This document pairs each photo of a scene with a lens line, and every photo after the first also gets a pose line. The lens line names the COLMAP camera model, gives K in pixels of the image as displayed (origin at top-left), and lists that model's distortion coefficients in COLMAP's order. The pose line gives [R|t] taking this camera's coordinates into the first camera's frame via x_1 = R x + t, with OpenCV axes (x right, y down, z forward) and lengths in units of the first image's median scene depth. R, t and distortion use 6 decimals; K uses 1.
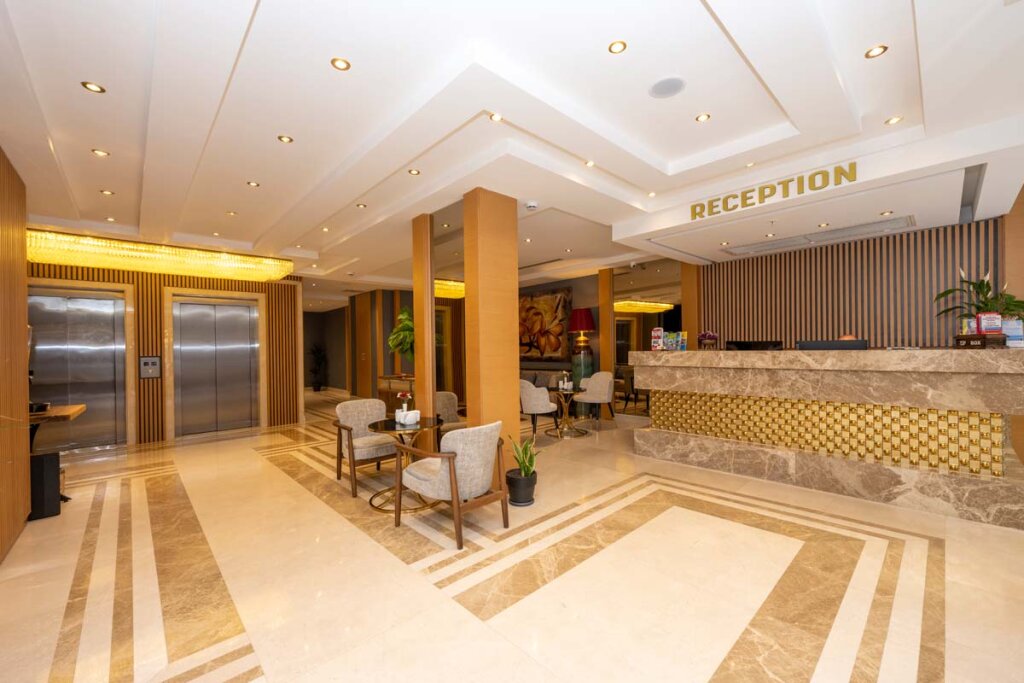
lens RADIAL K [[412.8, 0, 521.5], [0, 412.8, 347.0], [0, 0, 1]] dist [-0.001859, 0.000118]
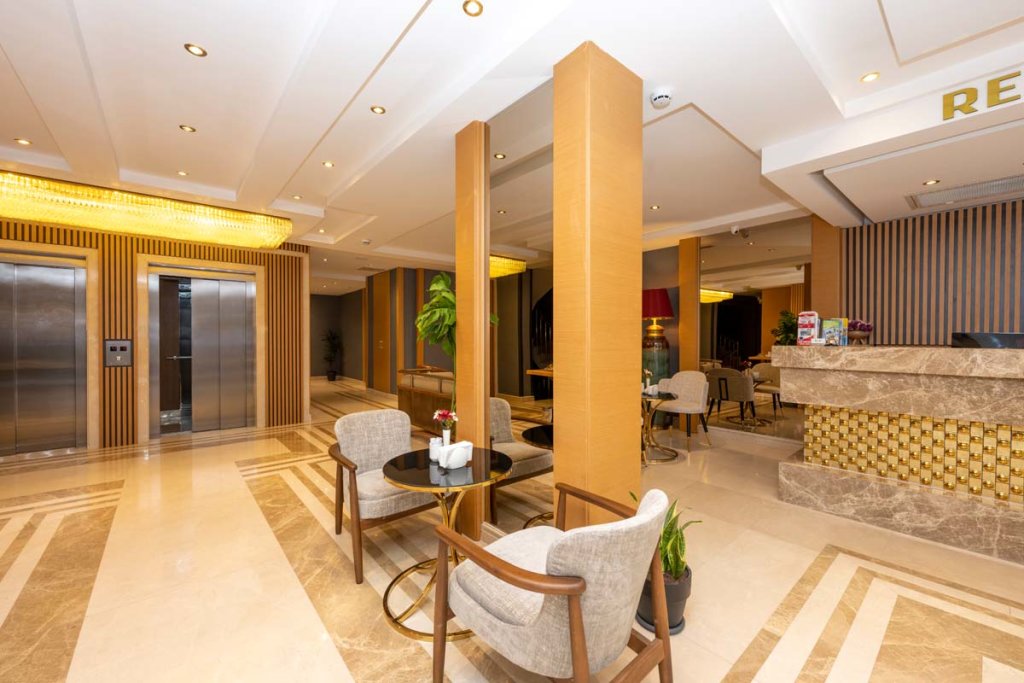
lens RADIAL K [[407.1, 0, 508.3], [0, 407.1, 341.9], [0, 0, 1]] dist [0.000979, -0.000254]
pose [[0.997636, 0.019682, -0.065836, -0.143178], [-0.019003, 0.999760, 0.010932, 0.007236], [0.066036, -0.009655, 0.997771, 0.389692]]
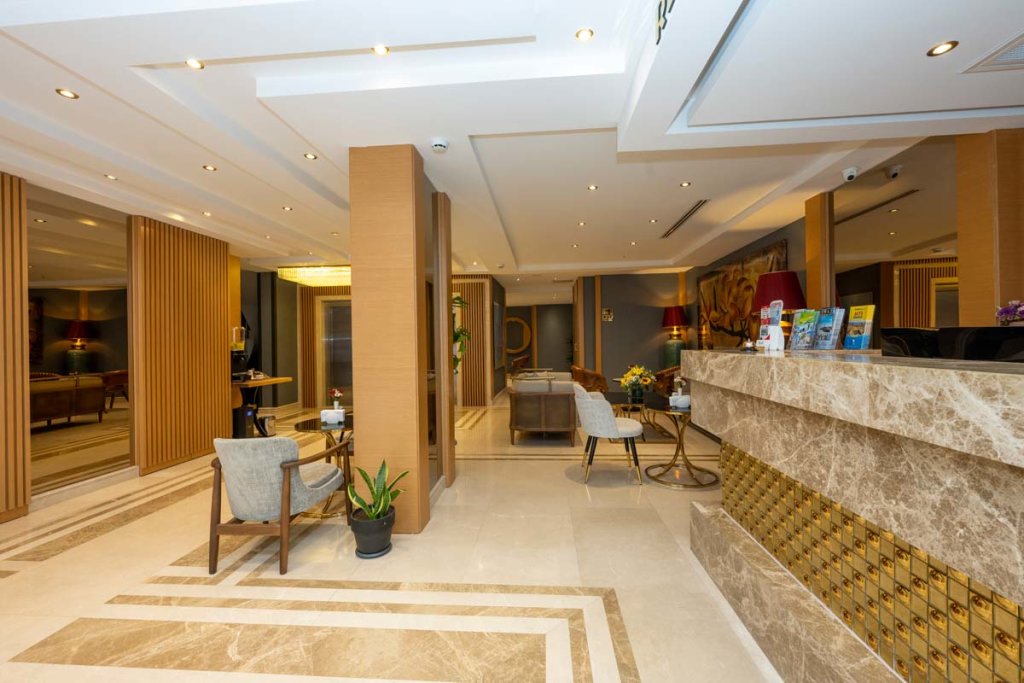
lens RADIAL K [[412.8, 0, 510.4], [0, 412.8, 338.4], [0, 0, 1]] dist [0.002622, 0.000112]
pose [[0.660228, 0.002161, -0.751063, 0.618419], [0.004027, 0.999971, 0.006418, -0.010612], [0.751055, -0.007262, 0.660200, 0.593386]]
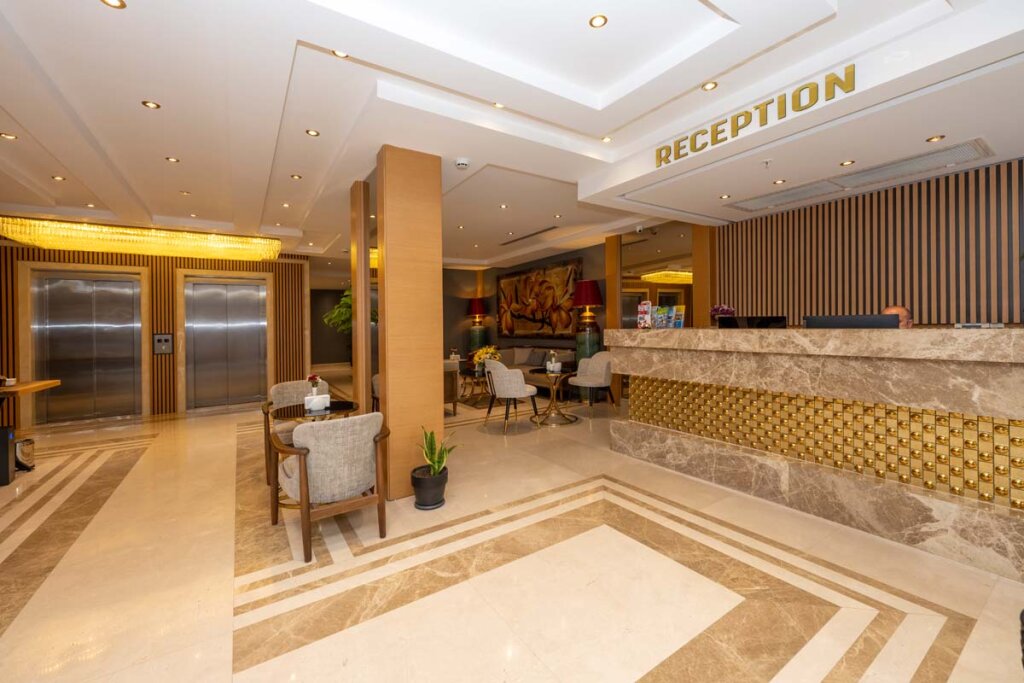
lens RADIAL K [[413.6, 0, 517.7], [0, 413.6, 328.9], [0, 0, 1]] dist [-0.001913, 0.000434]
pose [[0.984800, 0.000150, -0.173693, 0.281310], [0.002297, 0.999901, 0.013888, -0.002820], [0.173678, -0.014076, 0.984702, 0.156356]]
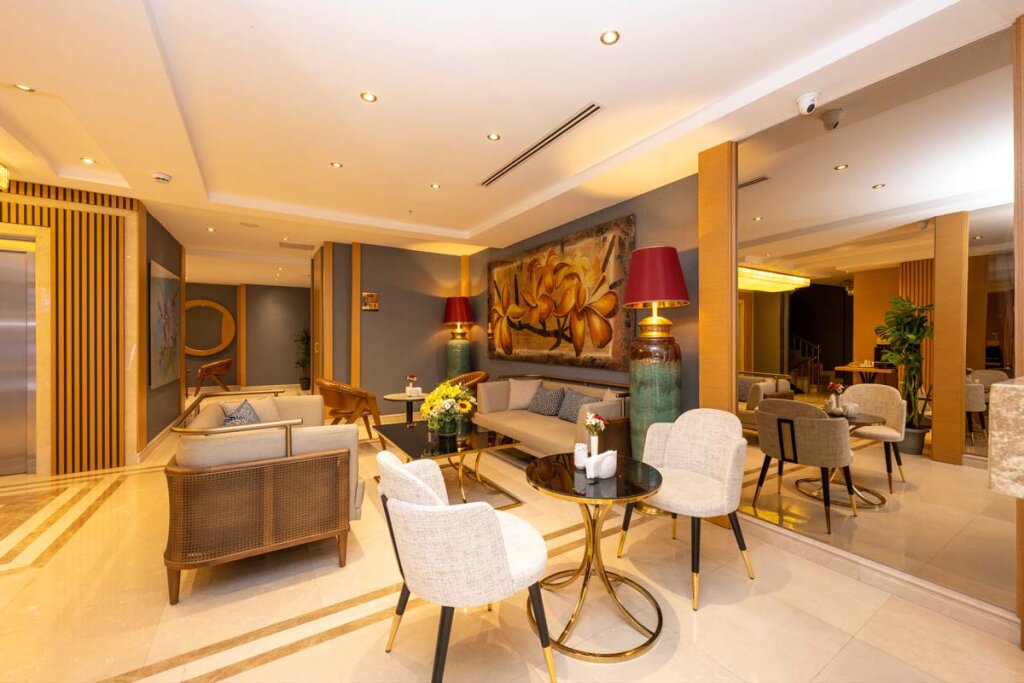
lens RADIAL K [[405.1, 0, 533.0], [0, 405.1, 337.5], [0, 0, 1]] dist [-0.000210, -0.000172]
pose [[0.985785, 0.020202, -0.166795, 0.169987], [-0.020300, 0.999793, 0.001116, -0.001997], [0.166783, 0.002286, 0.985991, 1.036686]]
